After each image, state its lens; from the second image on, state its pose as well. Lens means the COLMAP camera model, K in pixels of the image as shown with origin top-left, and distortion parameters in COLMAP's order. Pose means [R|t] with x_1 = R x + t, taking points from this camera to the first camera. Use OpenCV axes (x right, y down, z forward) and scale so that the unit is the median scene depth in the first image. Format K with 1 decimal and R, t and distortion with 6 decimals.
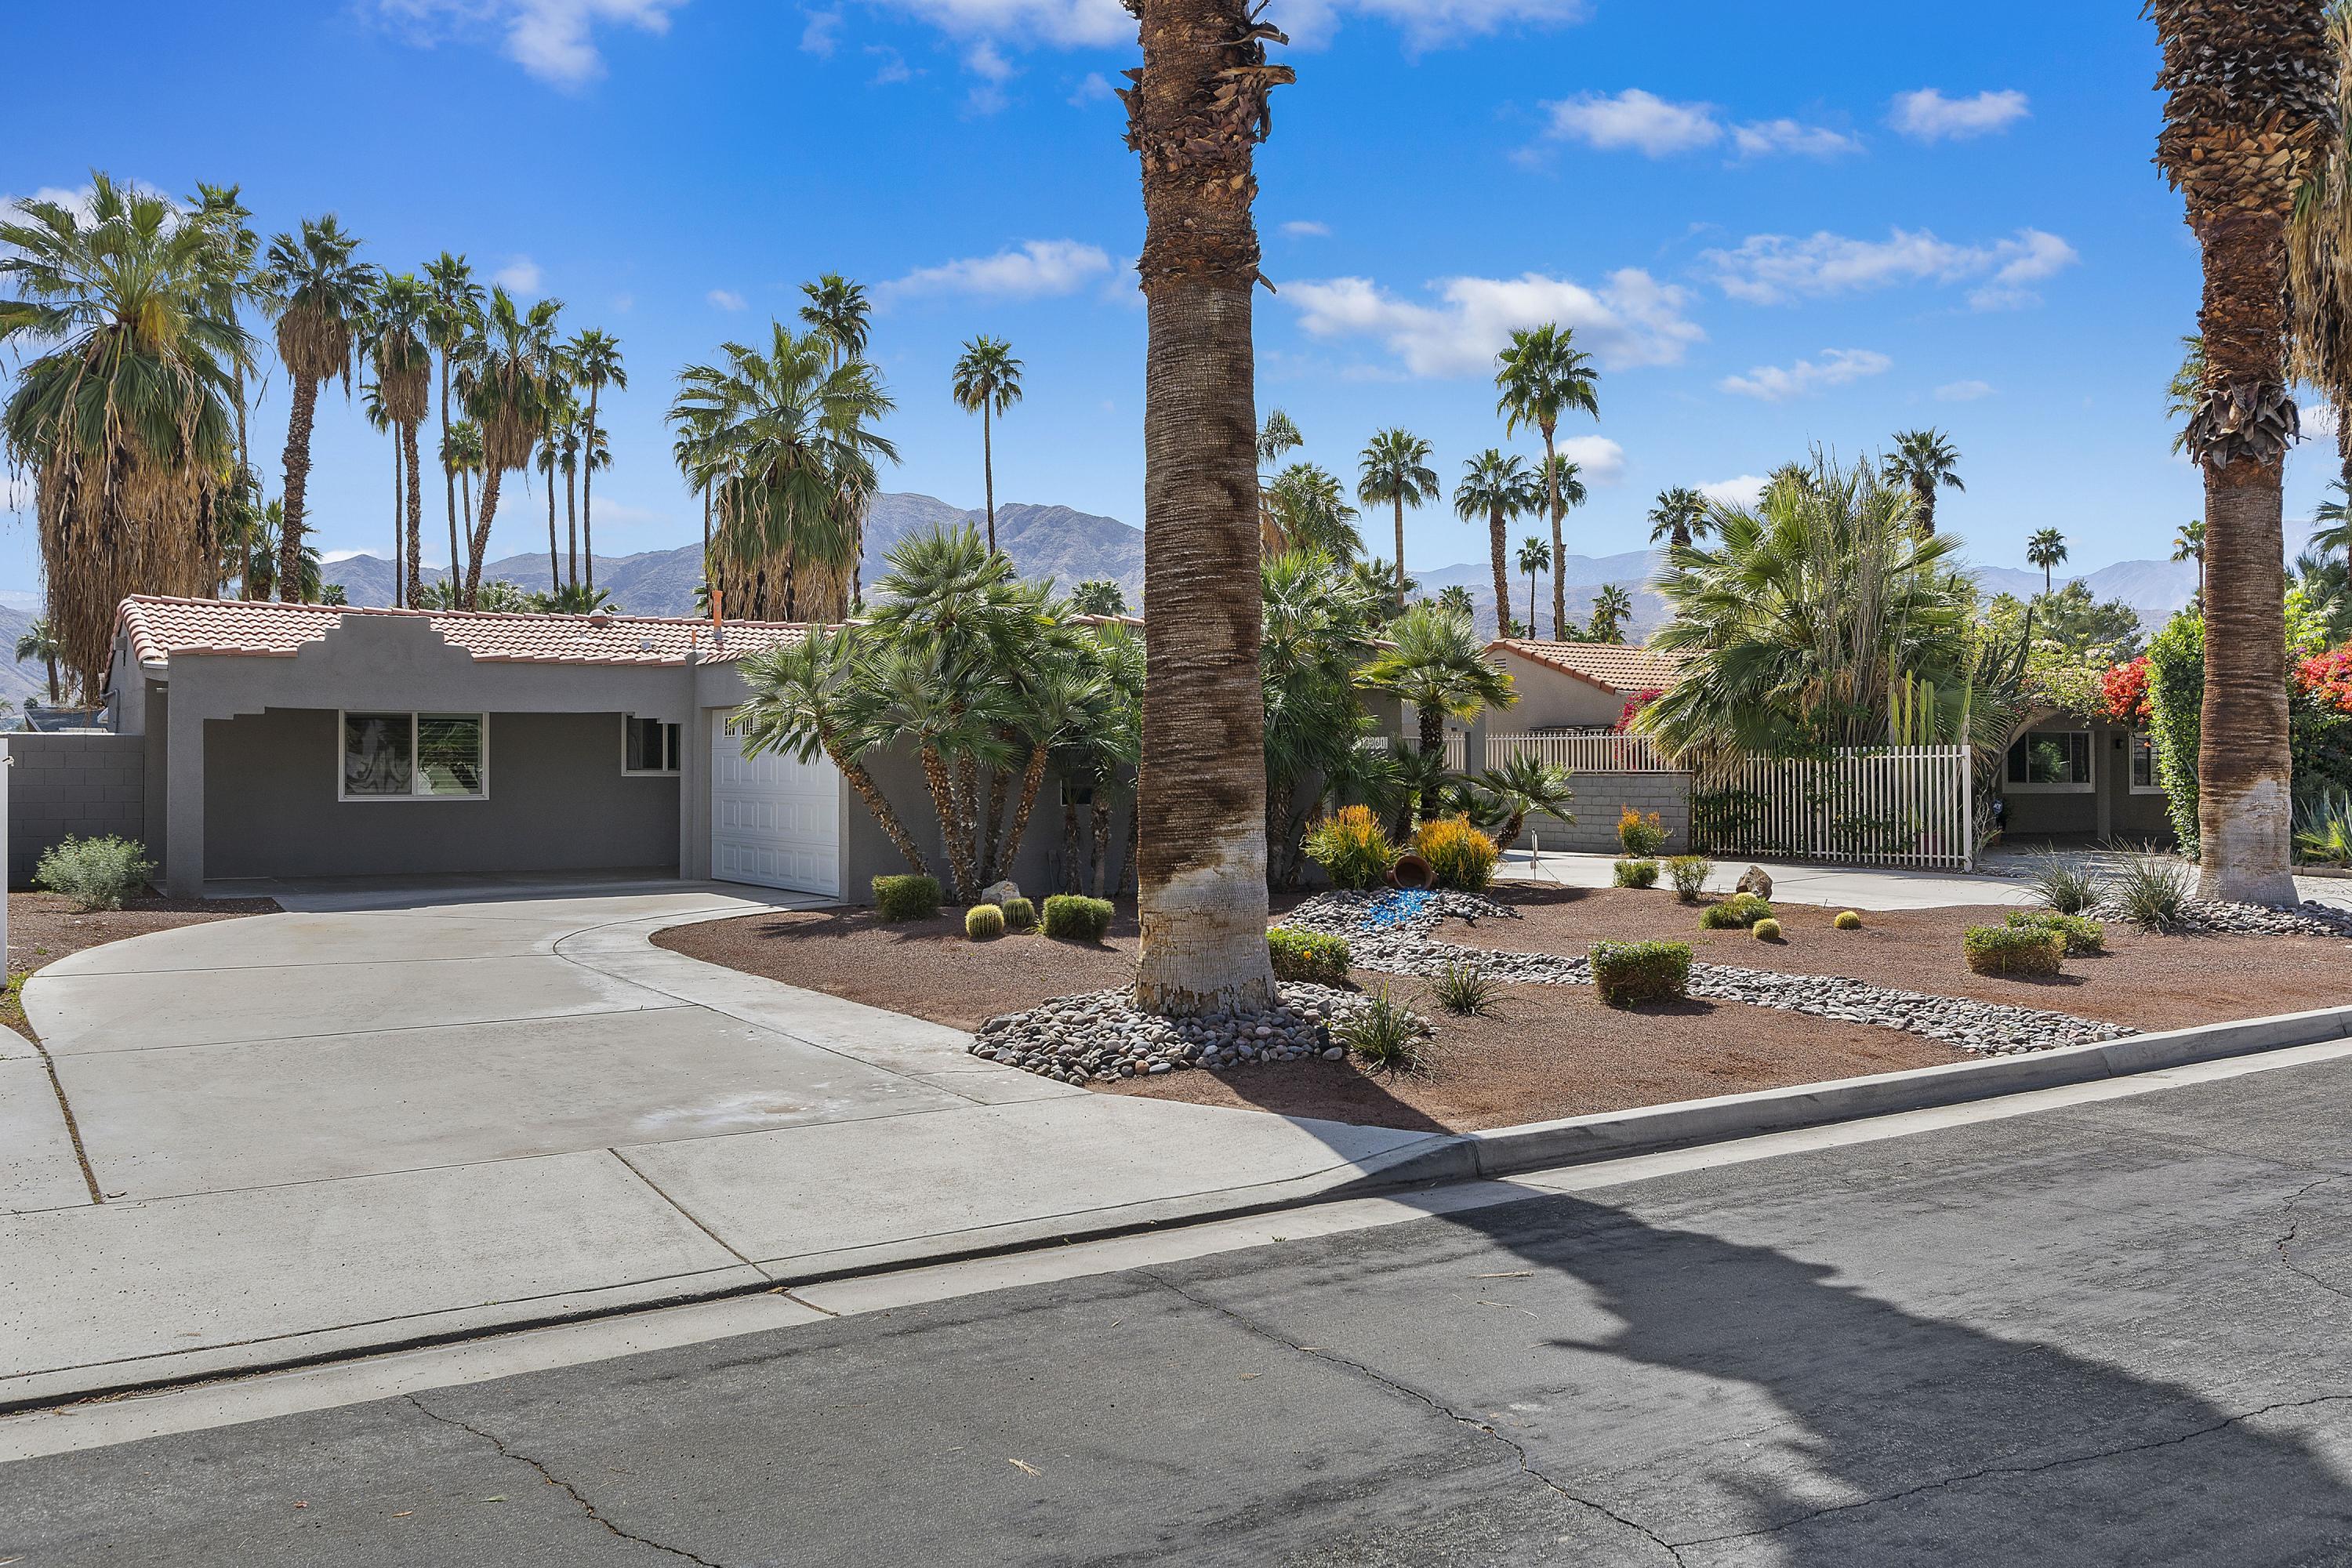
lens RADIAL K [[1846.0, 0, 1178.9], [0, 1846.0, 773.9], [0, 0, 1]] dist [-0.012947, 0.003749]
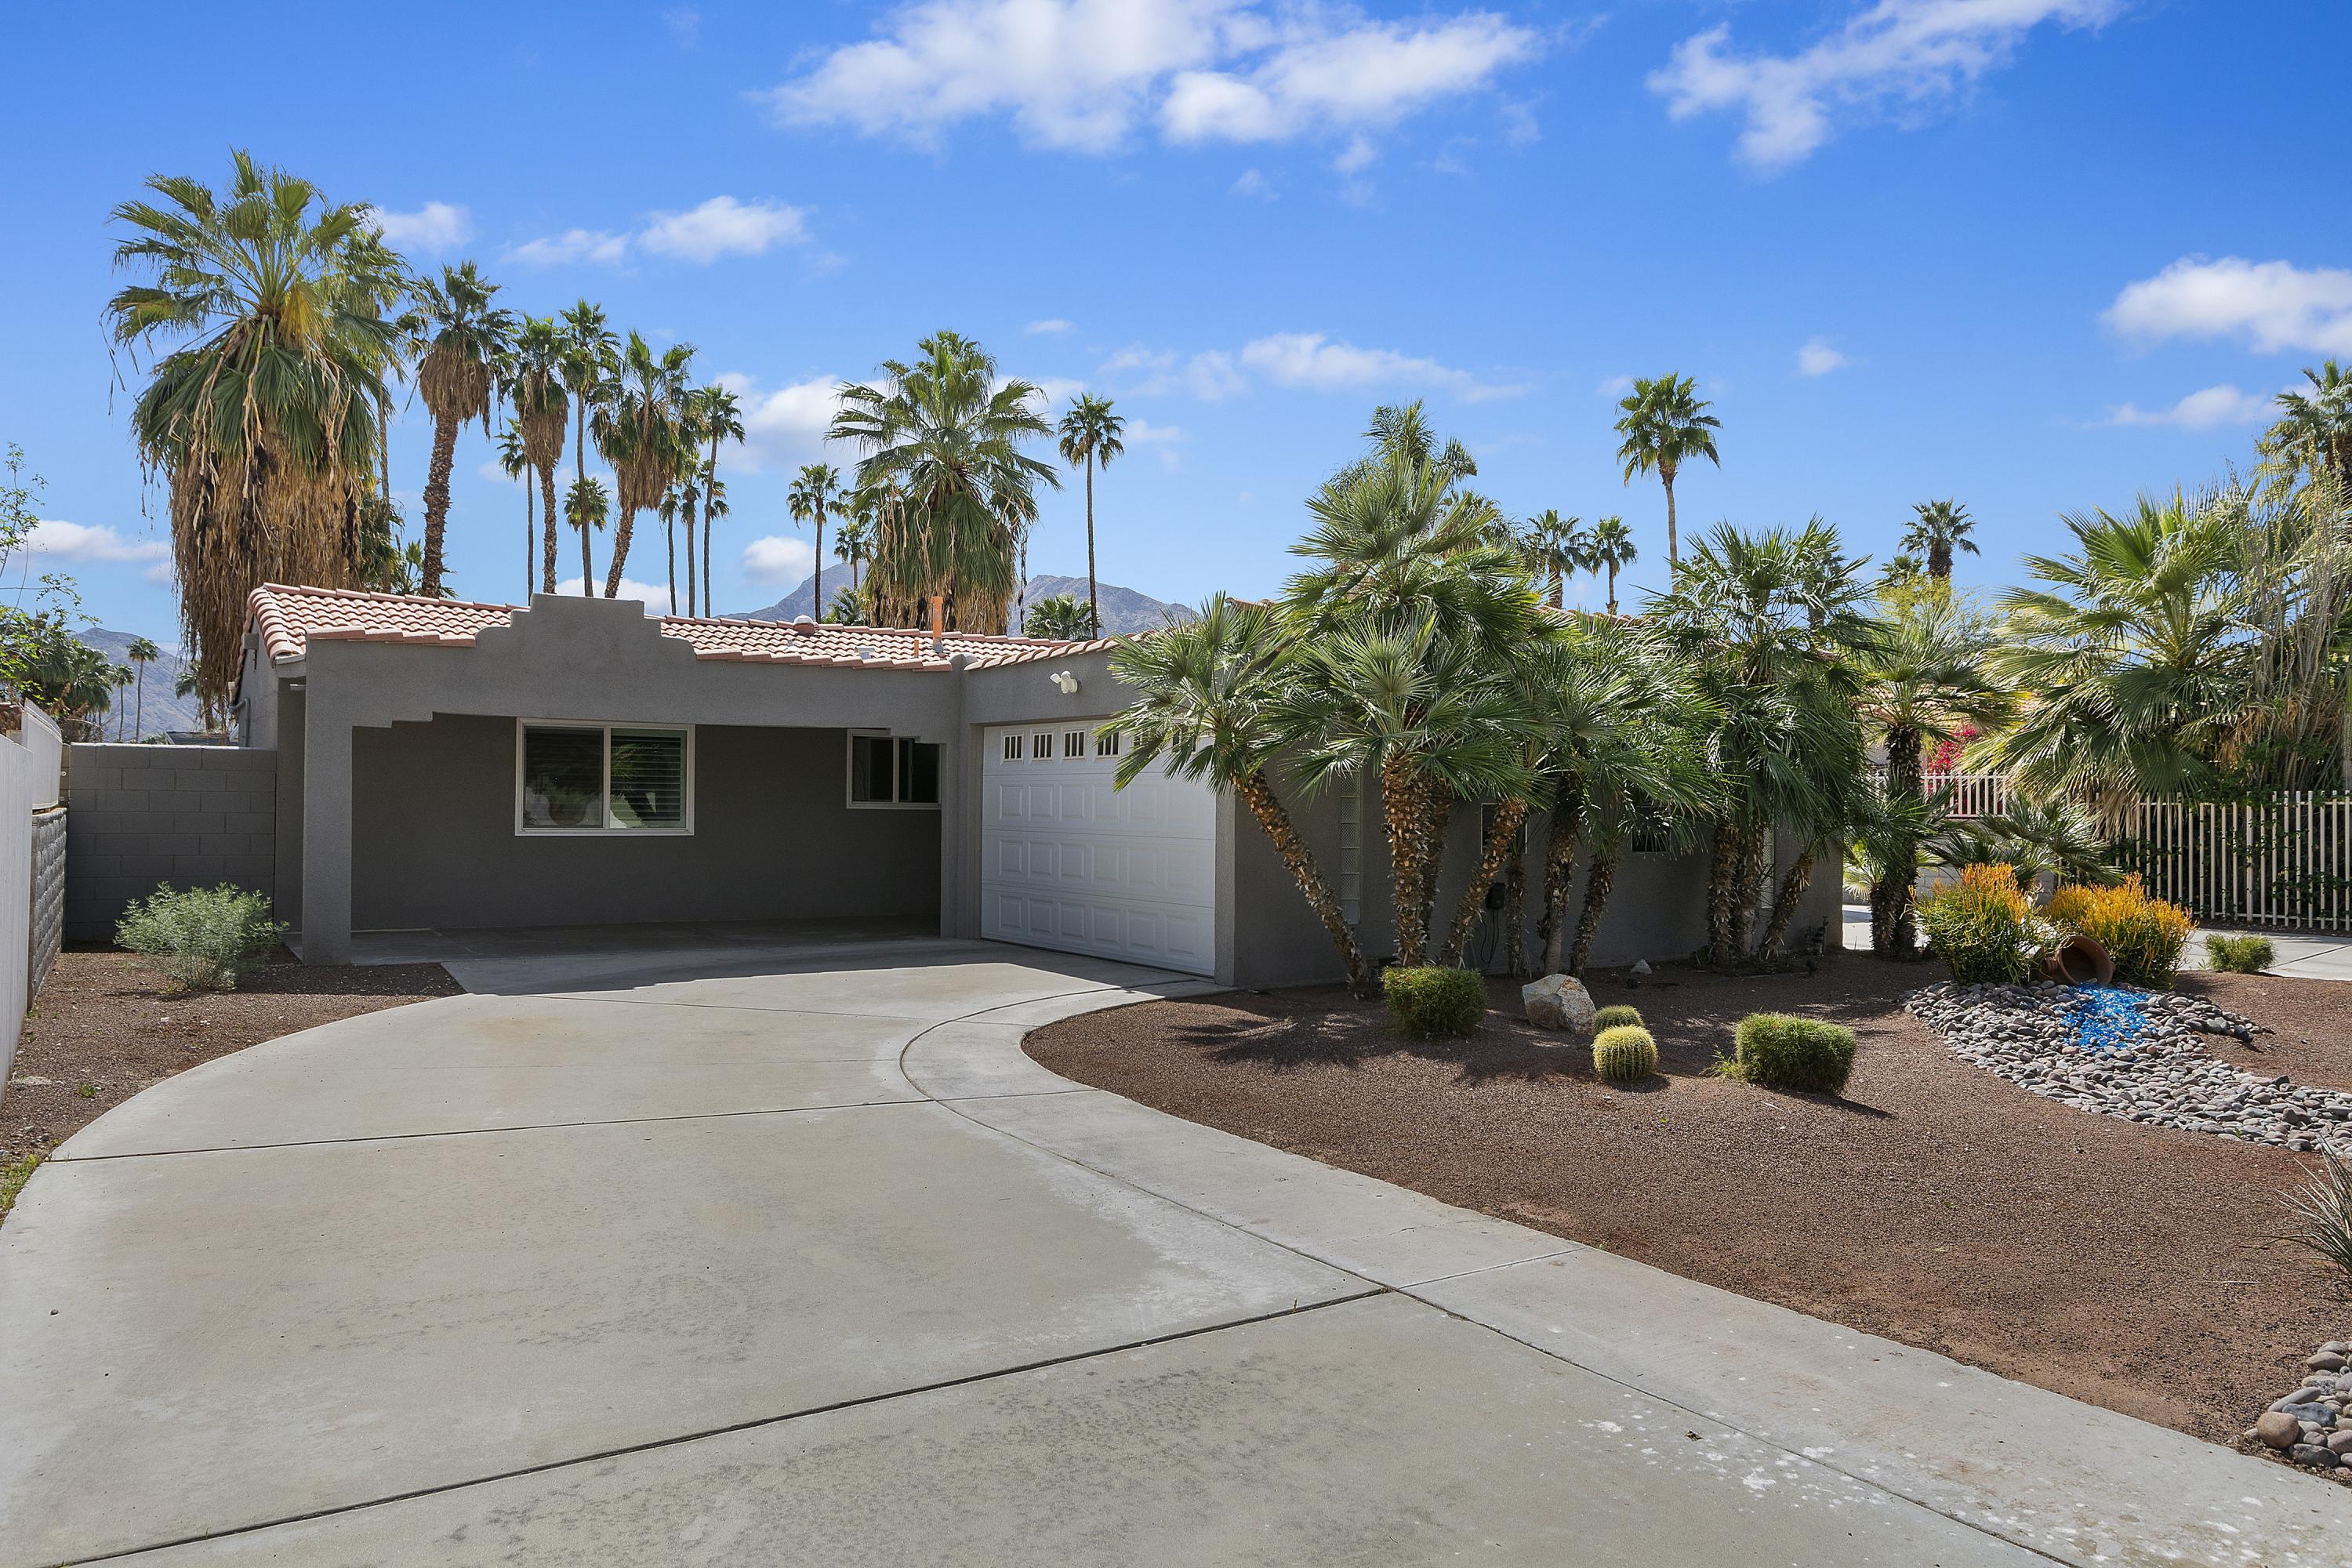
lens RADIAL K [[1602.7, 0, 1175.8], [0, 1602.7, 824.2], [0, 0, 1]] dist [-0.007531, 0.000493]
pose [[0.999905, 0.011654, -0.007424, -0.085546], [-0.011593, 0.999899, 0.008250, 0.000434], [0.007520, -0.008163, 0.999938, 0.158251]]
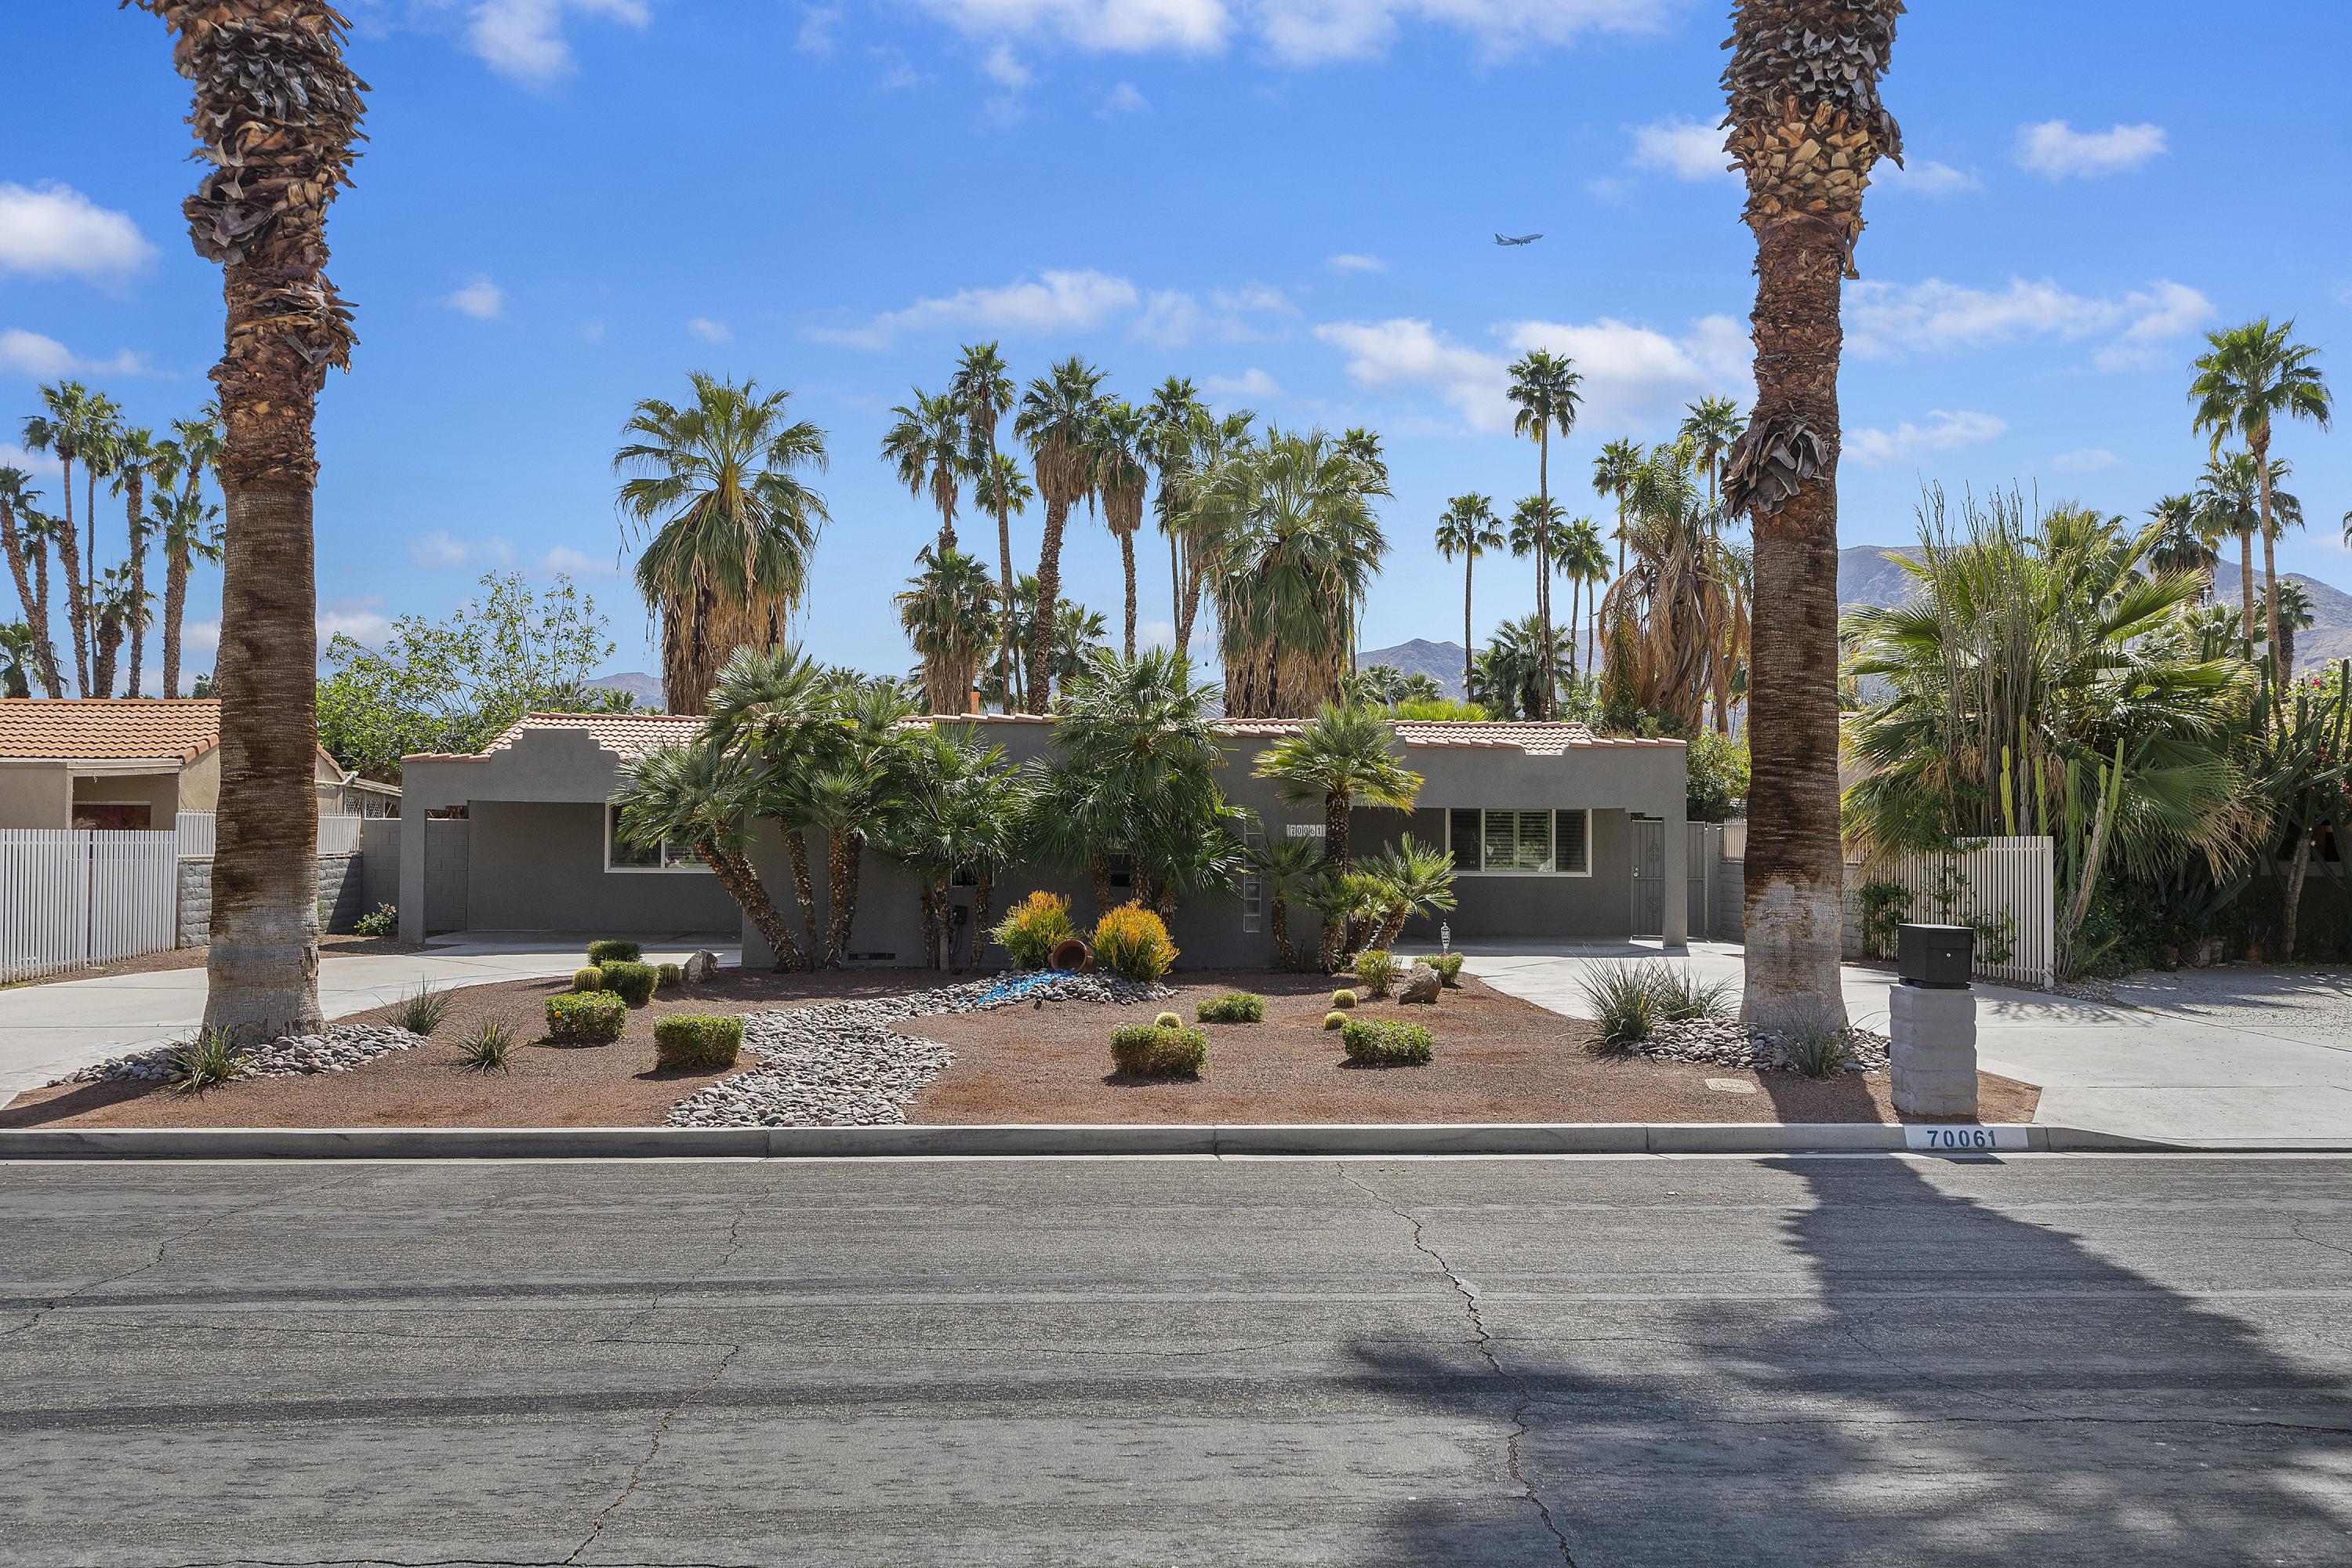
lens RADIAL K [[1895.8, 0, 1206.7], [0, 1895.8, 810.6], [0, 0, 1]] dist [0.006874, 0.009417]
pose [[0.867376, -0.000394, -0.497654, 0.296303], [-0.009719, 0.999796, -0.017731, -0.004590], [0.497559, 0.020216, 0.867195, 0.040081]]
